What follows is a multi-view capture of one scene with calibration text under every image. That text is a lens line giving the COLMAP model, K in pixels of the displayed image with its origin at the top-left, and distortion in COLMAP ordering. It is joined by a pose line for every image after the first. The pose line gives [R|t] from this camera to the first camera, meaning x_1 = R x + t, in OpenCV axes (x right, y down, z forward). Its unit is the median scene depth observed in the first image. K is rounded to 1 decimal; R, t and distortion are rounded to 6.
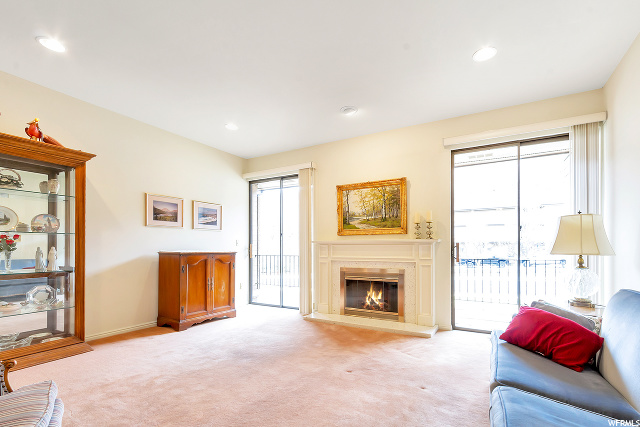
lens RADIAL K [[293.3, 0, 336.9], [0, 293.3, 248.6], [0, 0, 1]] dist [0.000291, -0.000131]
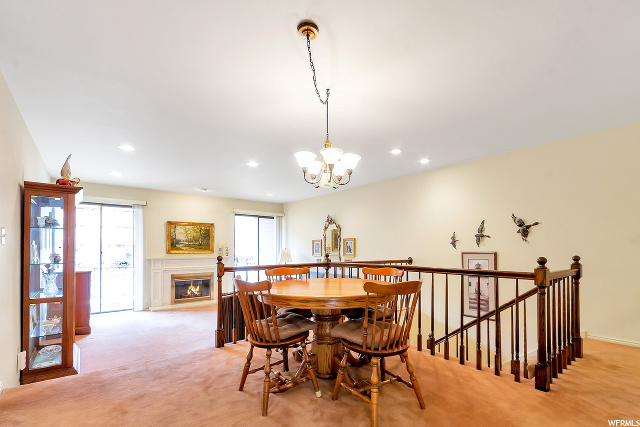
lens RADIAL K [[293.3, 0, 336.9], [0, 293.3, 248.6], [0, 0, 1]] dist [0.000291, -0.000131]
pose [[0.331676, -0.006747, 0.943369, -1.207632], [-0.003259, 0.999960, 0.008298, -0.091663], [-0.943388, -0.005827, 0.331641, -0.355521]]
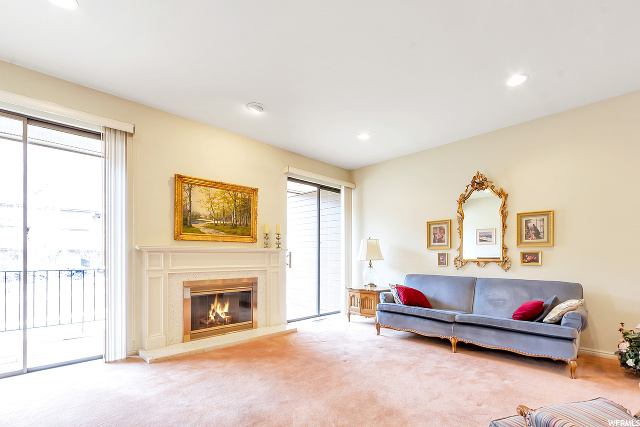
lens RADIAL K [[304.5, 0, 342.4], [0, 304.5, 257.3], [0, 0, 1]] dist [0.001282, 0.000343]
pose [[0.248686, -0.004744, 0.968573, -0.689785], [-0.004129, 0.999974, 0.005958, -0.006555], [-0.968575, -0.005481, 0.248660, 0.408839]]
